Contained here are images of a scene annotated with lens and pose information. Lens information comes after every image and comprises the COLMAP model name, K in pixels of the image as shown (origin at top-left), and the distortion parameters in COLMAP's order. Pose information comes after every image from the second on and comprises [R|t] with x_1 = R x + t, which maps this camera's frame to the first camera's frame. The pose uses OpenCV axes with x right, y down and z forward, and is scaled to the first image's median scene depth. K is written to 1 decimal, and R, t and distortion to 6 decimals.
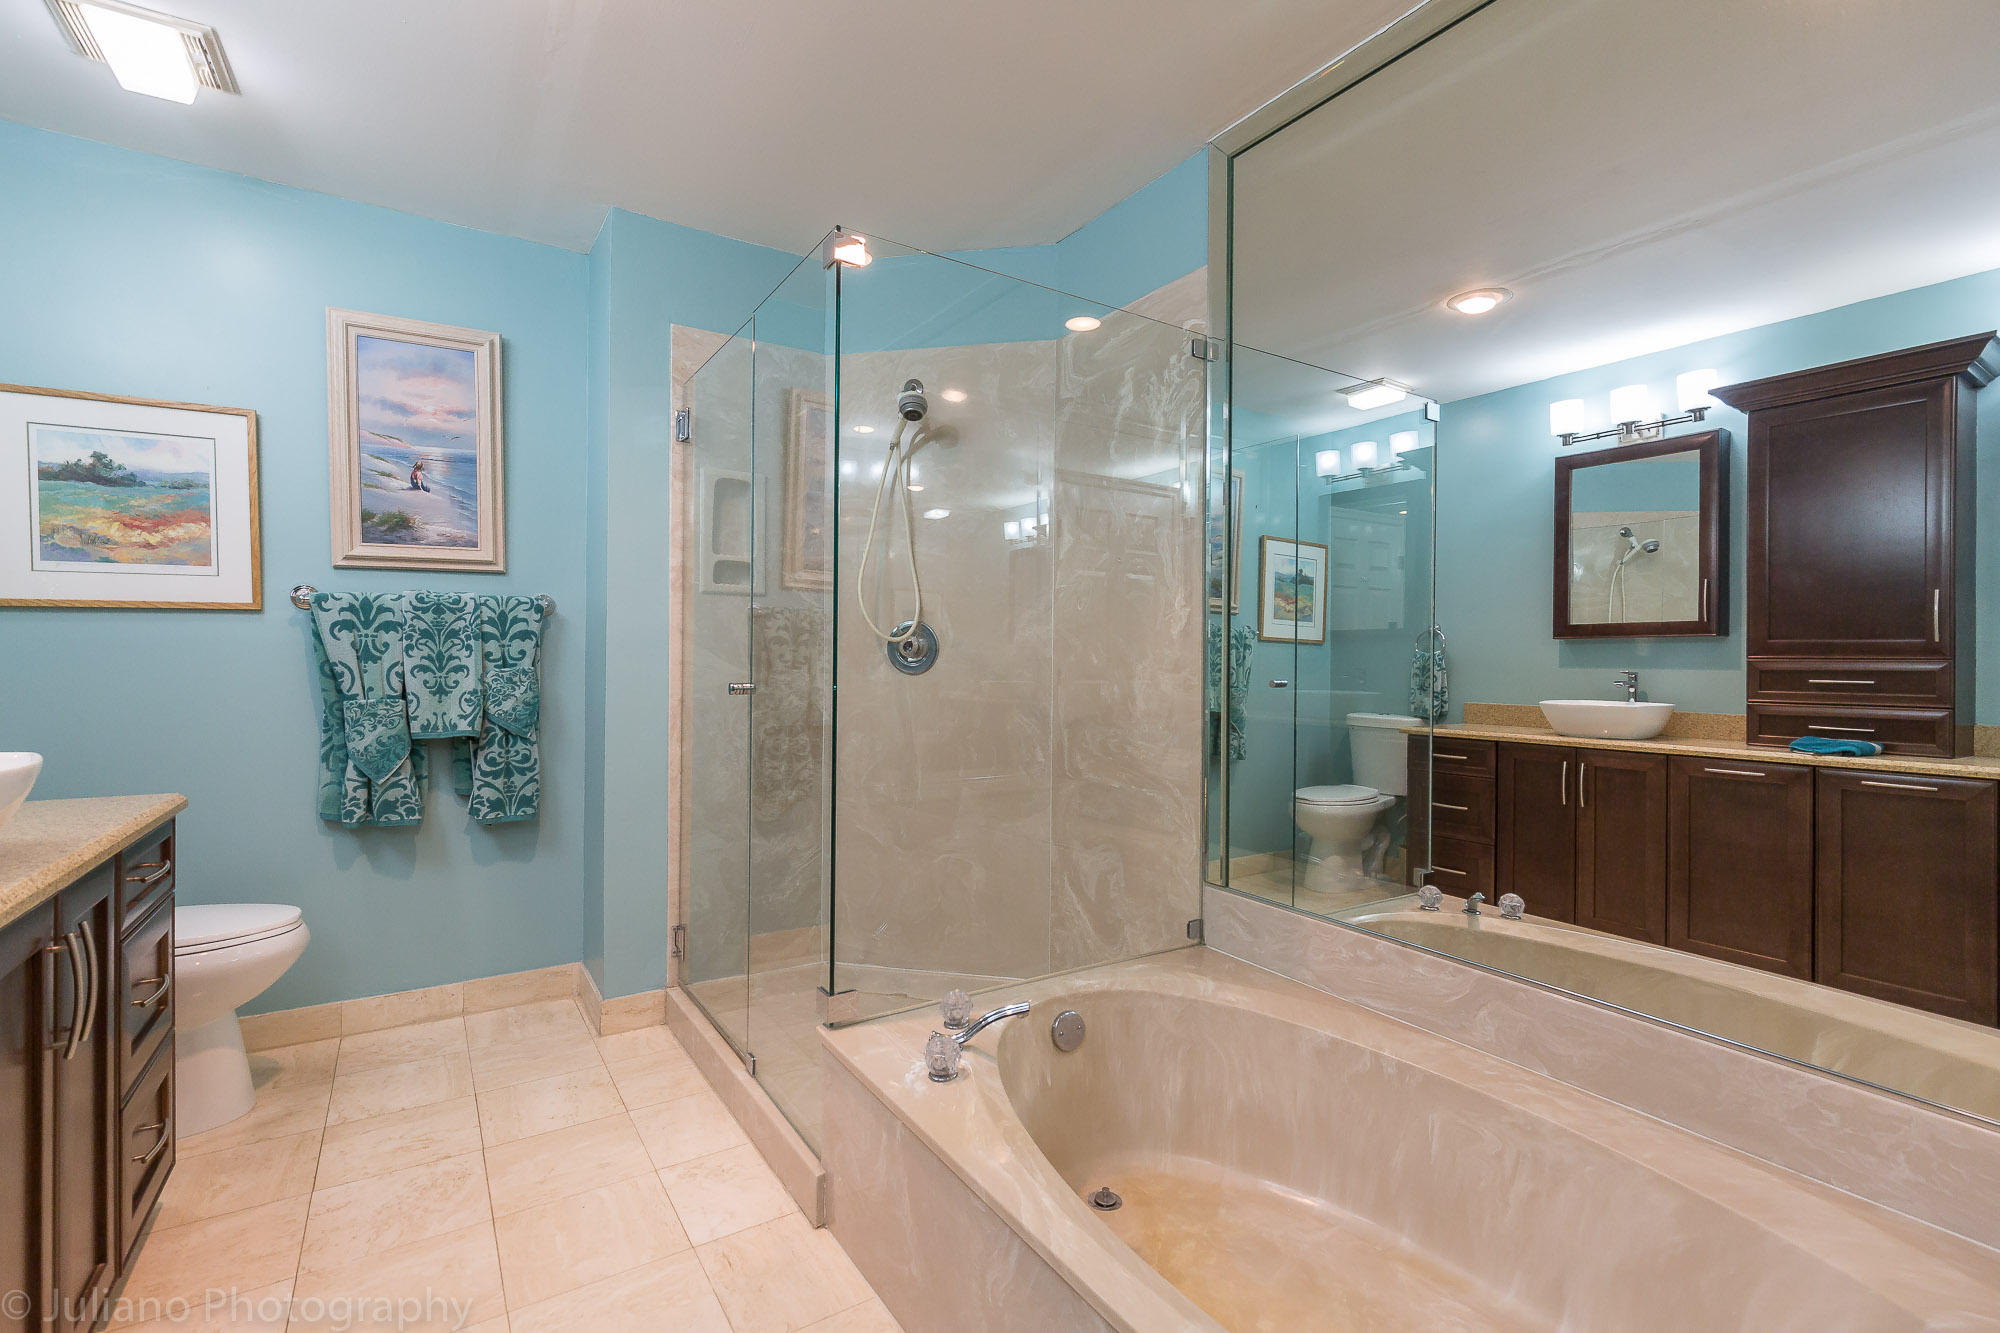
lens RADIAL K [[899.5, 0, 1000.0], [0, 899.5, 666.5], [0, 0, 1]] dist [-0.001878, -0.000197]
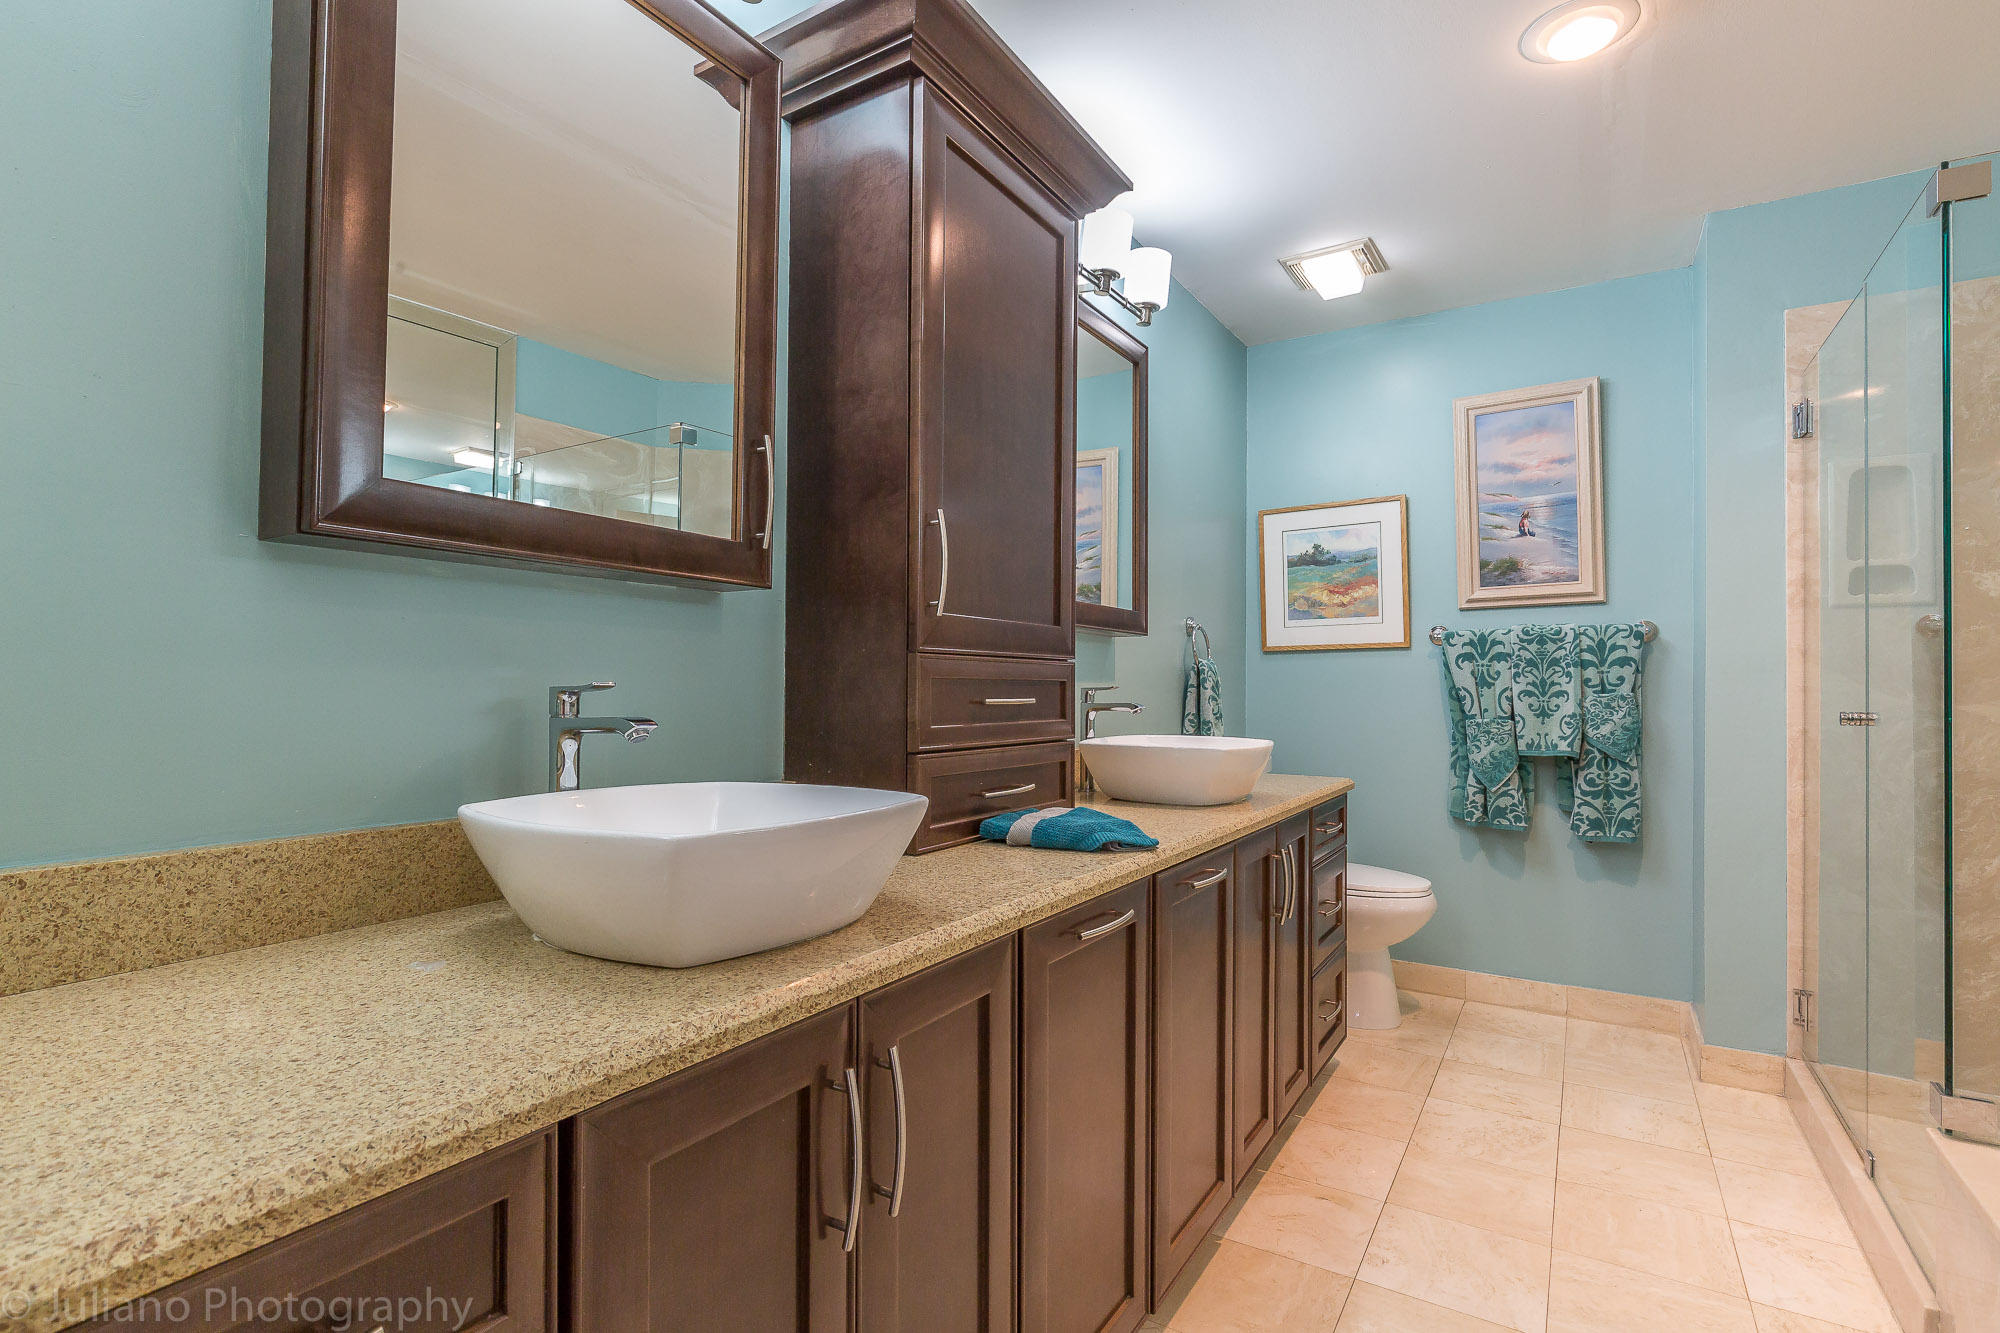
lens RADIAL K [[945.9, 0, 1000.0], [0, 945.9, 666.5], [0, 0, 1]] dist [-0.000102, -0.000124]
pose [[0.416343, -0.019276, -0.909003, 0.160817], [-0.009473, 0.999629, -0.025537, 0.005042], [0.909158, 0.019243, 0.416006, -0.097142]]
